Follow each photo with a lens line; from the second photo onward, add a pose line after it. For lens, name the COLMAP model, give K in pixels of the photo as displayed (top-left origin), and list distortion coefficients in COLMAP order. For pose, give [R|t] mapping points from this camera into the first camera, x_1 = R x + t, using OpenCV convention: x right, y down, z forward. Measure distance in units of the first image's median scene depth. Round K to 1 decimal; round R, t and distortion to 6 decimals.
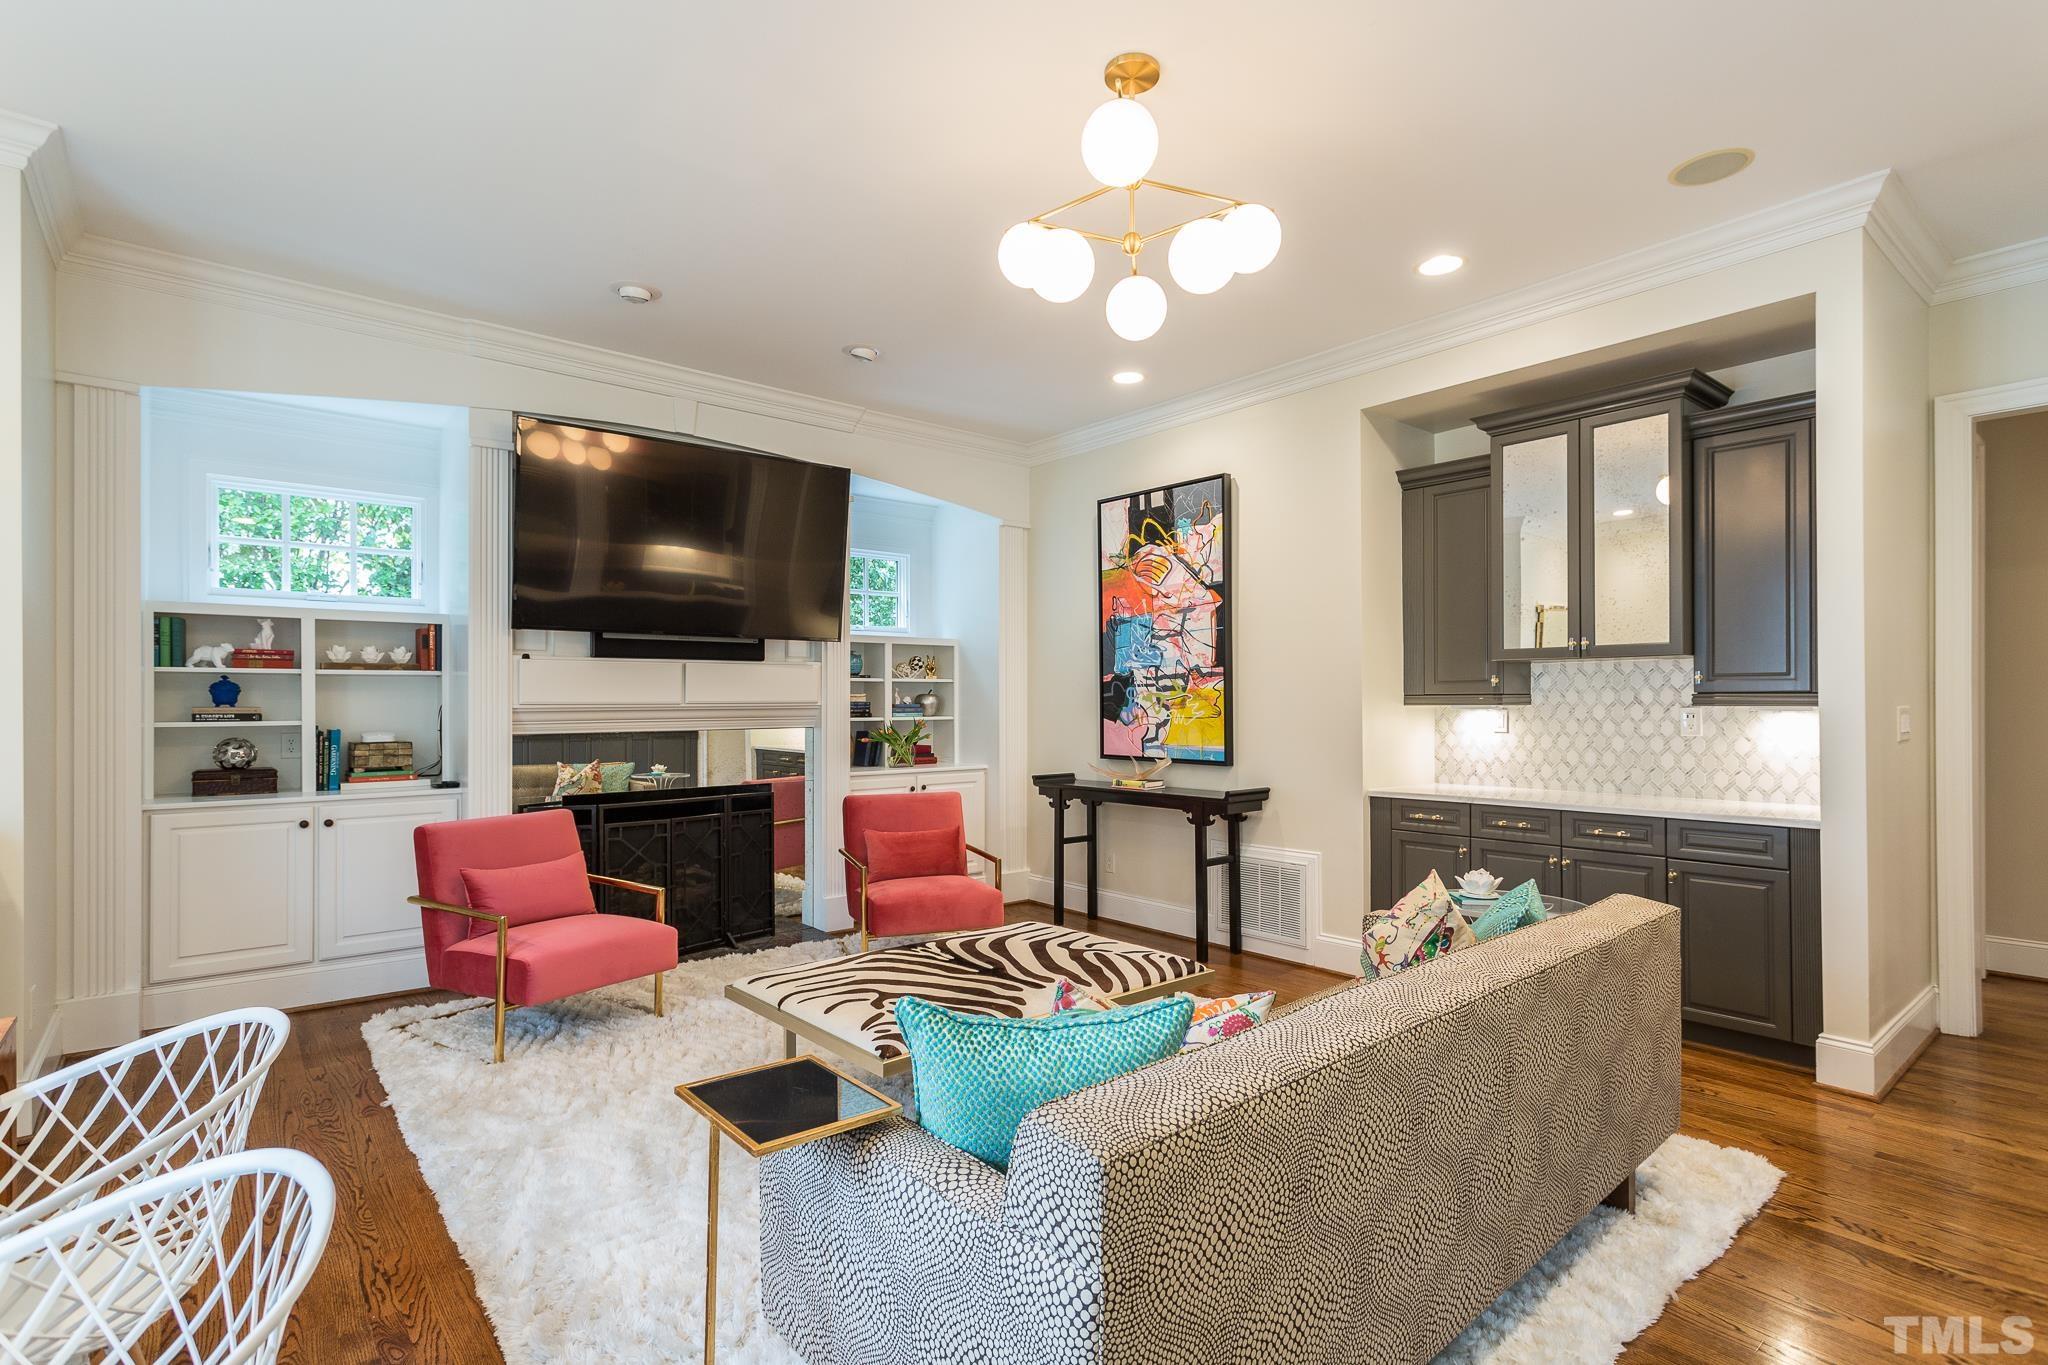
lens RADIAL K [[985.6, 0, 1023.1], [0, 985.6, 697.0], [0, 0, 1]] dist [0.003581, -0.000263]
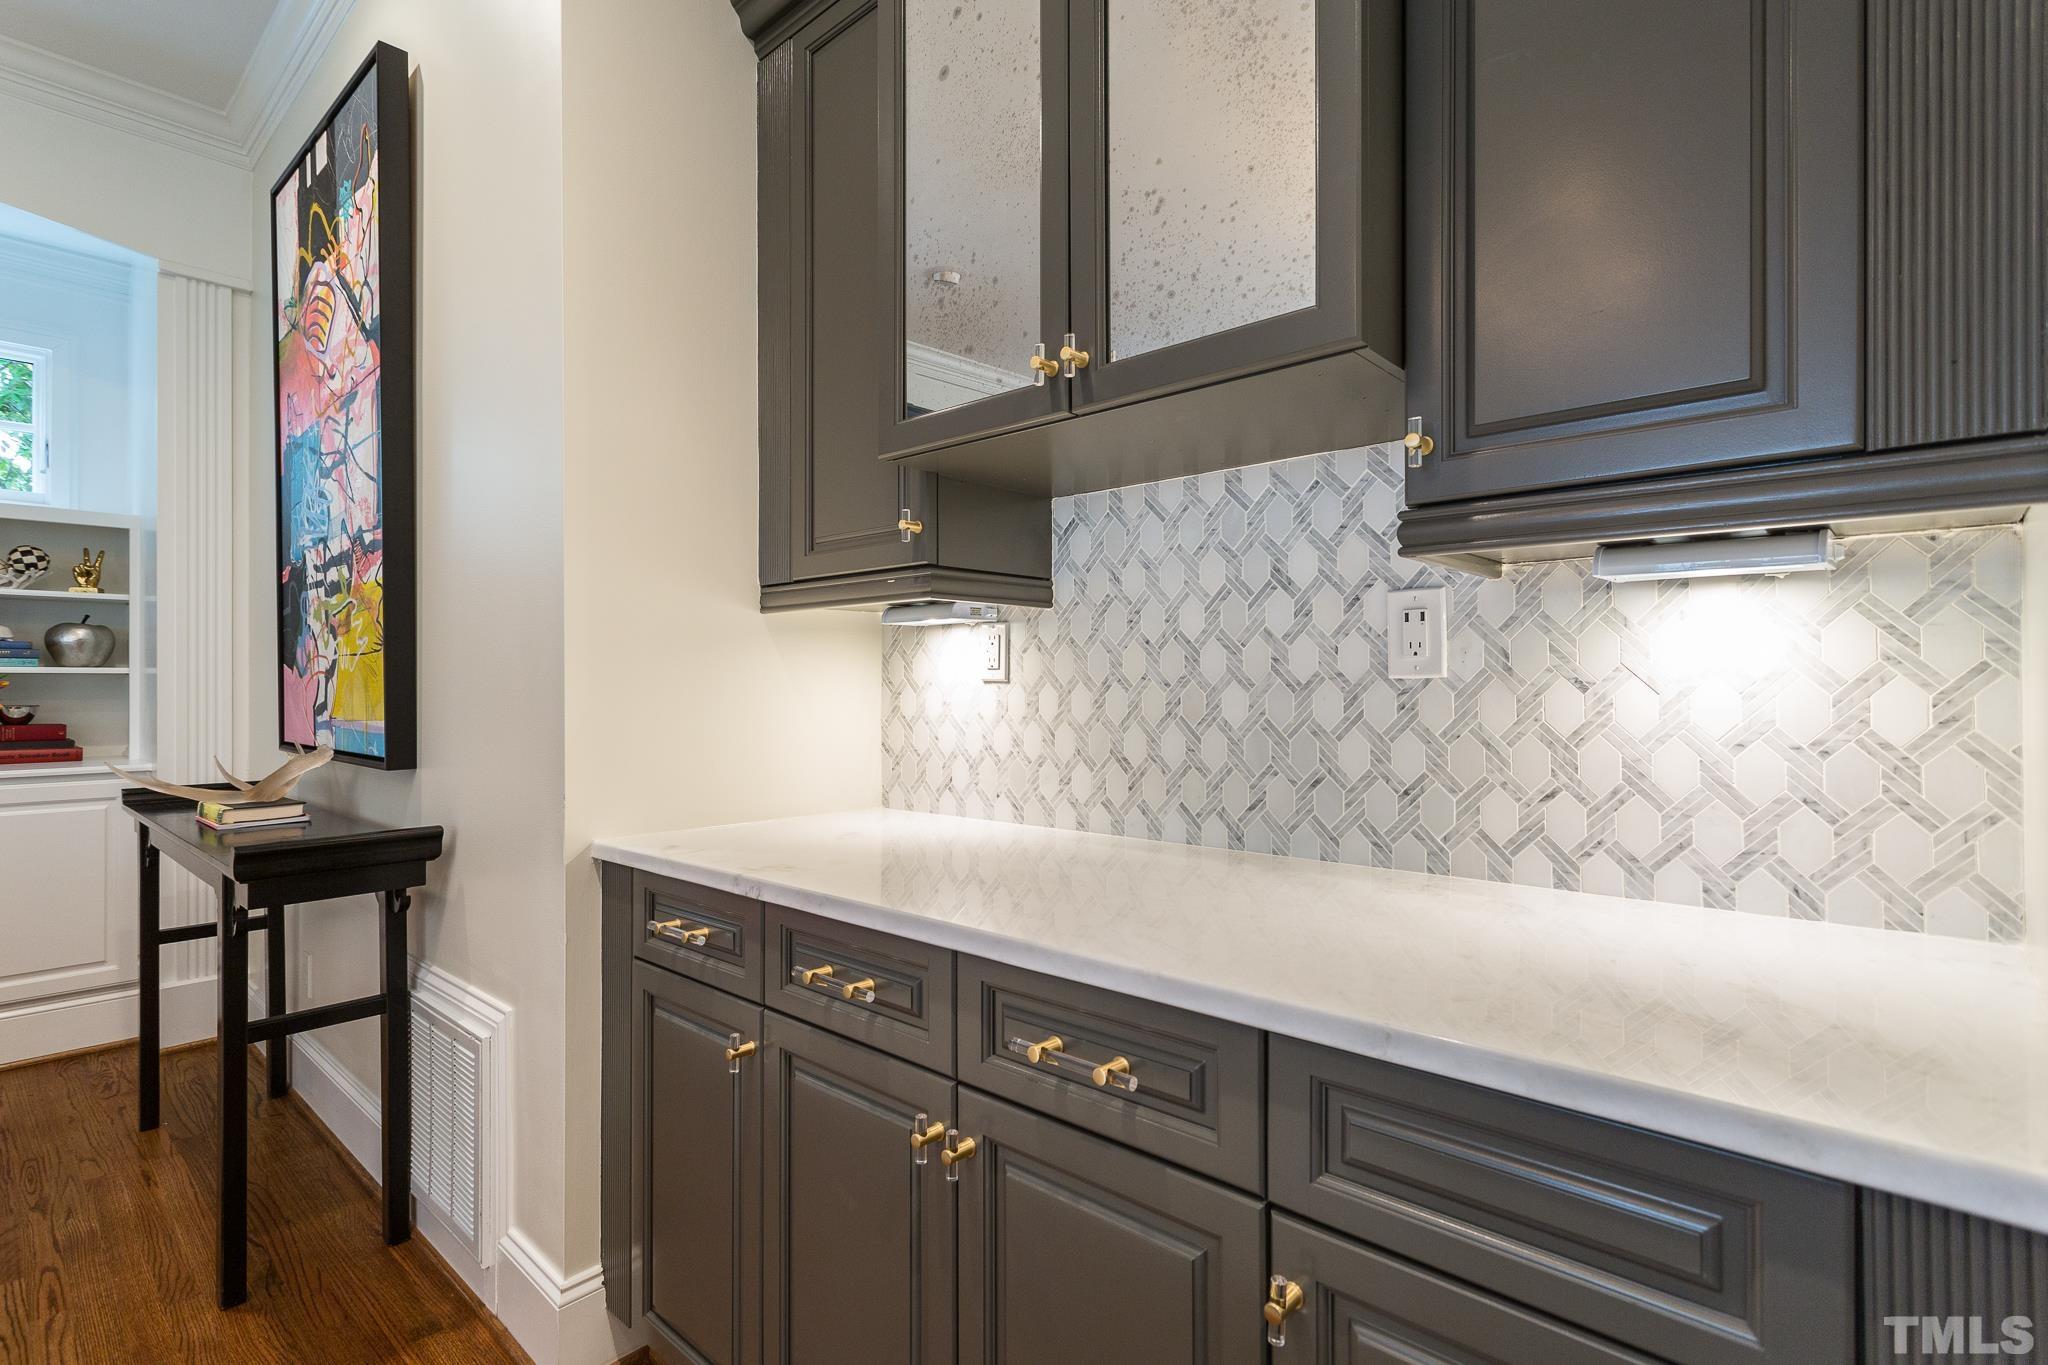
lens RADIAL K [[985.6, 0, 1019.1], [0, 985.6, 679.5], [0, 0, 1]] dist [0.003581, -0.000263]
pose [[0.989448, 0.002144, 0.144873, 0.176924], [-0.002165, 0.999998, -0.000012, 0.014165], [-0.144873, -0.000302, 0.989450, 0.247008]]
